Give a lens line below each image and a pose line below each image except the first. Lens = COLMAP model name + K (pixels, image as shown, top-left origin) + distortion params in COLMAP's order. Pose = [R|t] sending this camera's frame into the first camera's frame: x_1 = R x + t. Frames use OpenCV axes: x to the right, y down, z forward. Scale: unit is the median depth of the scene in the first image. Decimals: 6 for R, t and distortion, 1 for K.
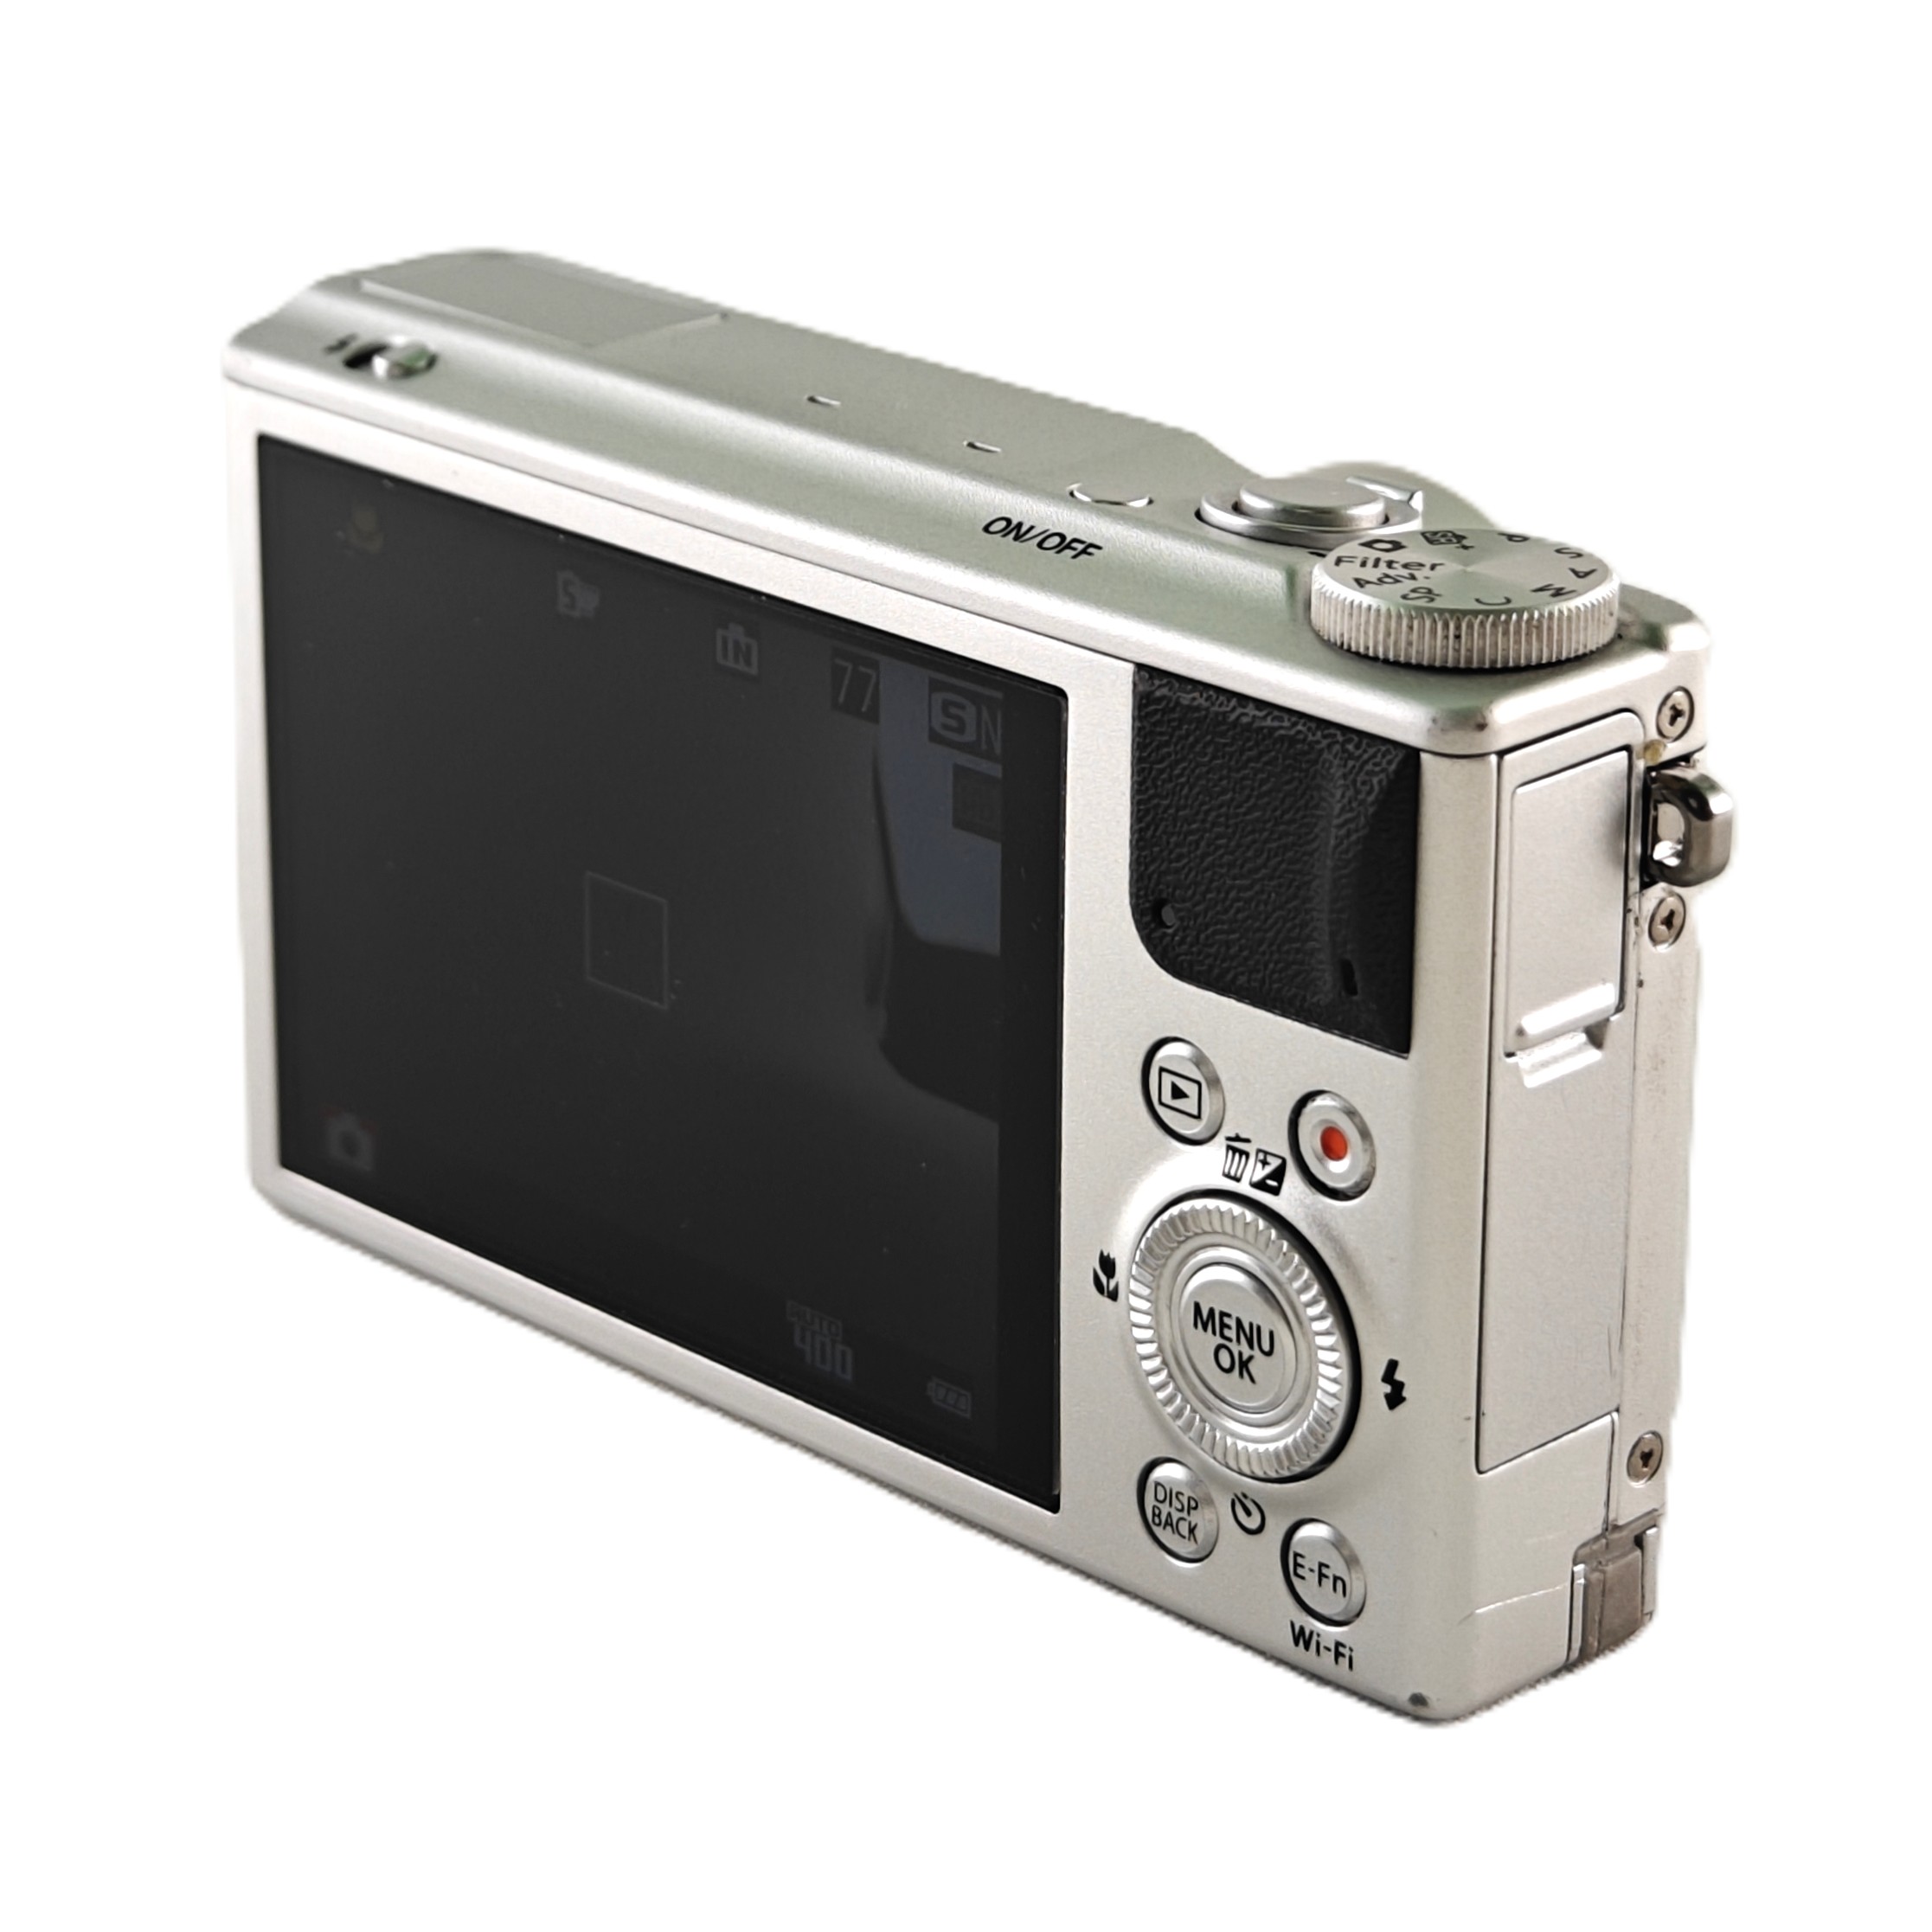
lens RADIAL K [[6774.0, 0, 966.0], [0, 6774.0, 966.0], [0, 0, 1]] dist [0.140985, -3.141733]
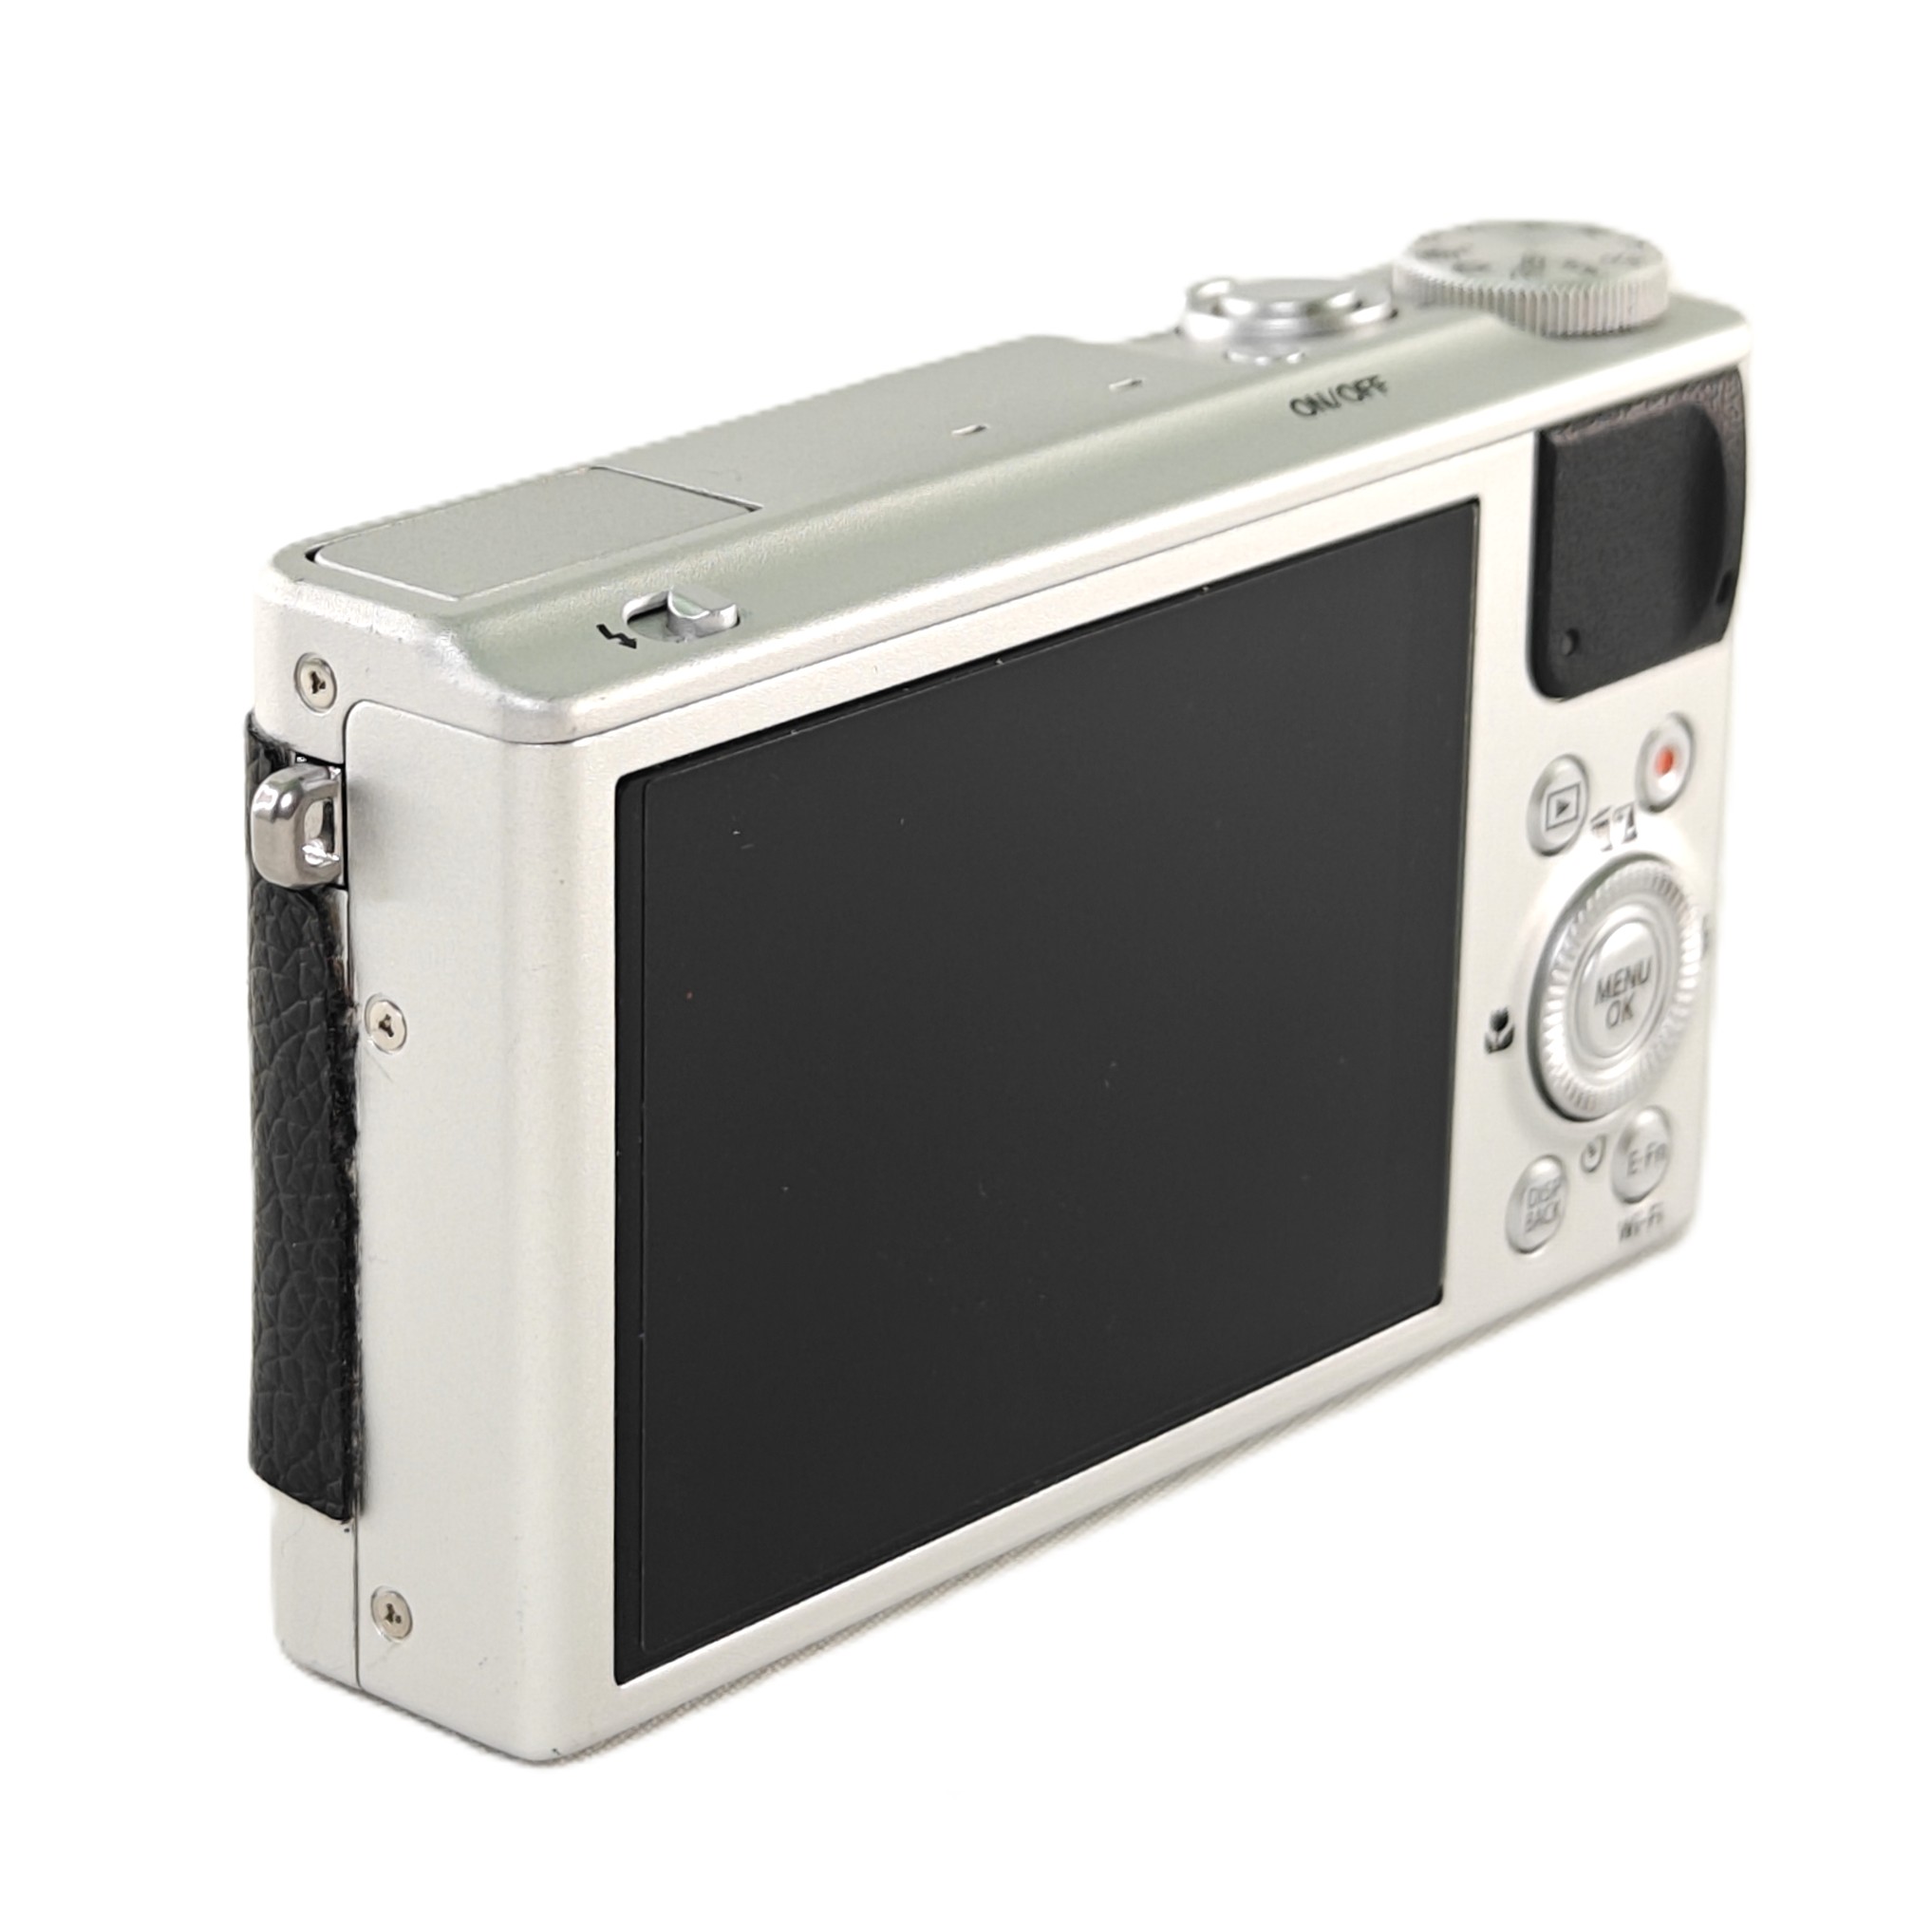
lens RADIAL K [[6833.6, 0, 966.0], [0, 6833.6, 966.0], [0, 0, 1]] dist [-0.106741, -0.910909]
pose [[-0.079645, -0.351271, 0.932880, -0.968499], [0.333975, 0.872361, 0.356997, -0.373002], [-0.939211, 0.339992, 0.047837, 1.040056]]
